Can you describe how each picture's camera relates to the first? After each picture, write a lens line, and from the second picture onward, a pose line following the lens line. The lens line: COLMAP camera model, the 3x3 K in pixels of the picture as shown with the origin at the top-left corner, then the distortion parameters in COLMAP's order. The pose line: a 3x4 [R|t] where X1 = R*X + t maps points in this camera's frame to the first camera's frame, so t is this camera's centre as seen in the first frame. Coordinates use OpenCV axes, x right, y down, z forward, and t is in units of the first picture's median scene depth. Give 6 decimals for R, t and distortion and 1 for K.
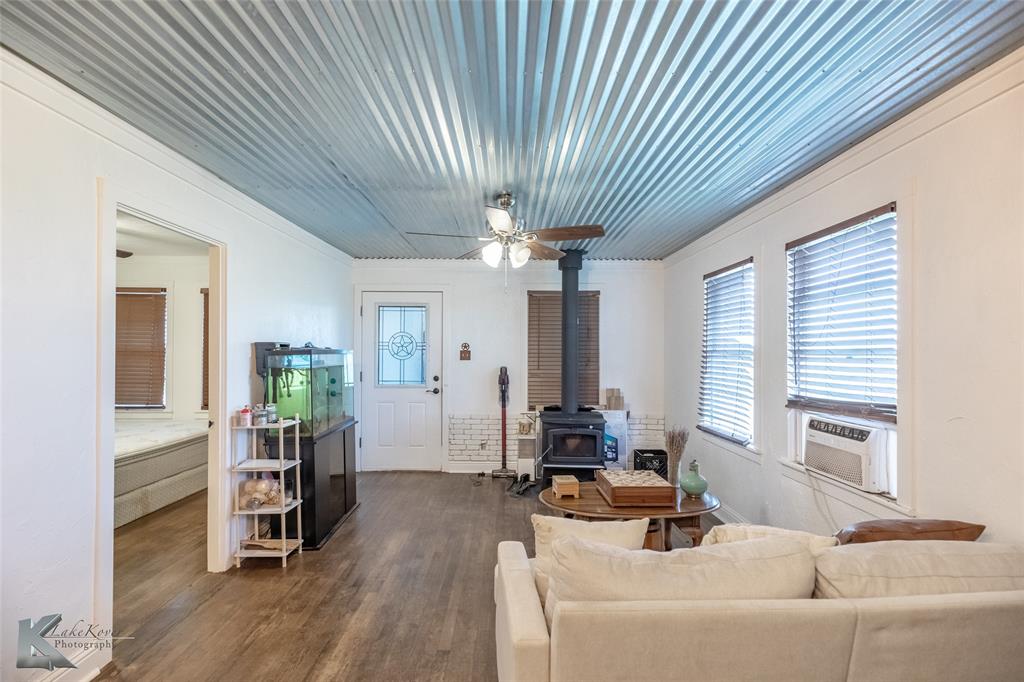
lens RADIAL K [[467.0, 0, 510.2], [0, 467.0, 346.0], [0, 0, 1]] dist [0.000342, 0.000481]
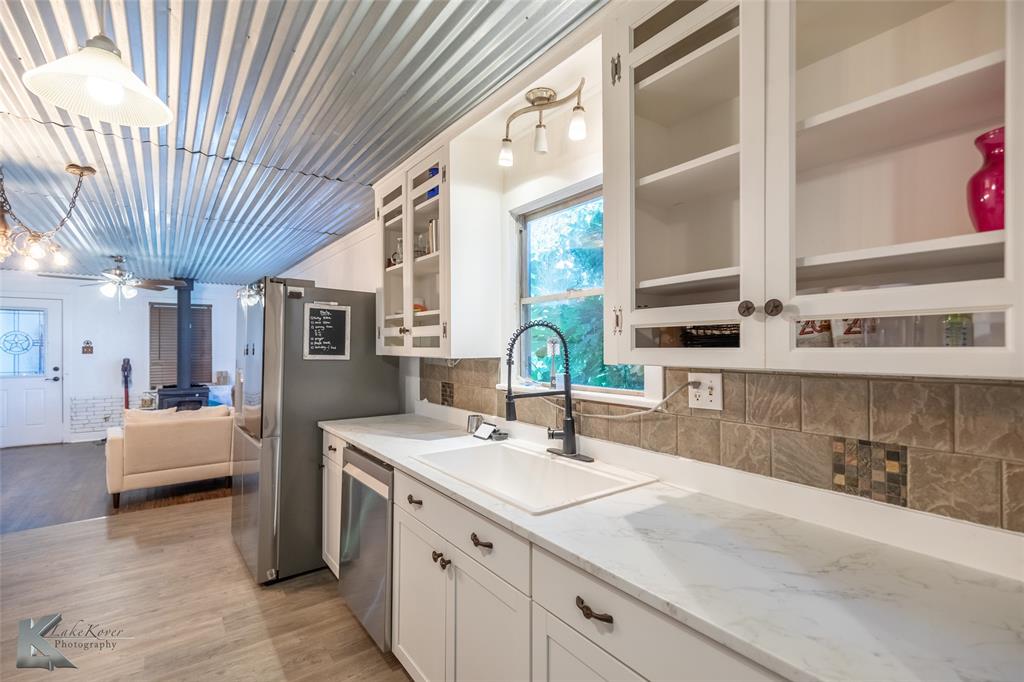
lens RADIAL K [[467.0, 0, 513.1], [0, 467.0, 345.3], [0, 0, 1]] dist [0.000342, 0.000481]
pose [[0.799683, -0.005691, 0.600395, 0.068708], [0.000952, 0.999966, 0.008210, -0.002239], [-0.600421, -0.005994, 0.799661, -0.733373]]
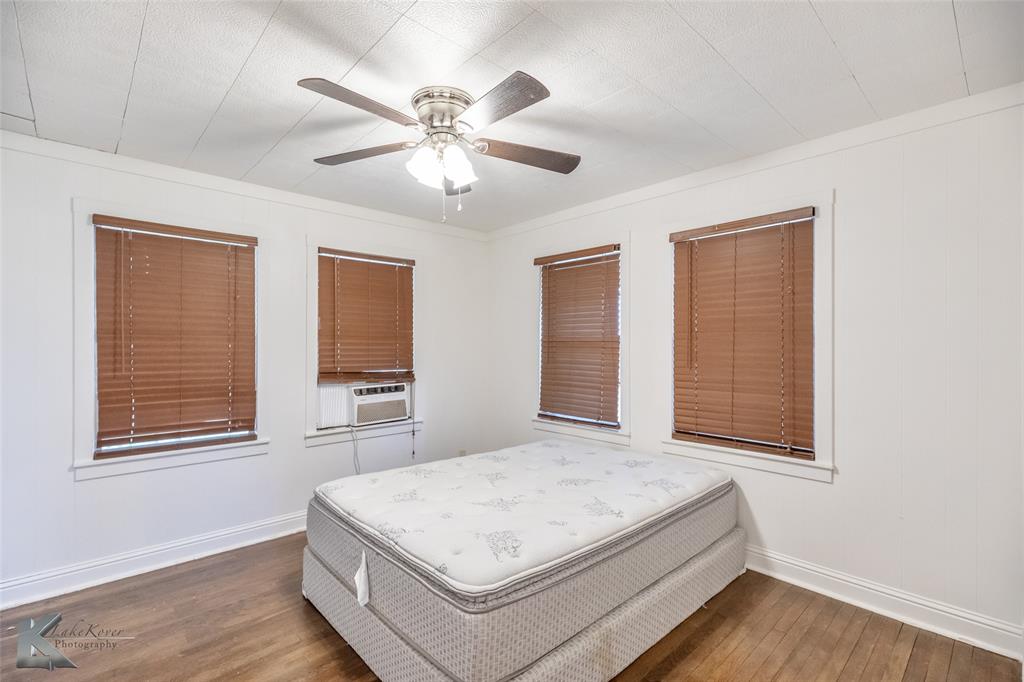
lens RADIAL K [[467.0, 0, 510.9], [0, 467.0, 341.8], [0, 0, 1]] dist [0.000342, 0.000481]
pose [[0.681334, -0.002649, -0.731968, -0.364441], [0.009449, 0.999942, 0.005177, 0.007938], [0.731912, -0.010444, 0.681319, 0.444511]]
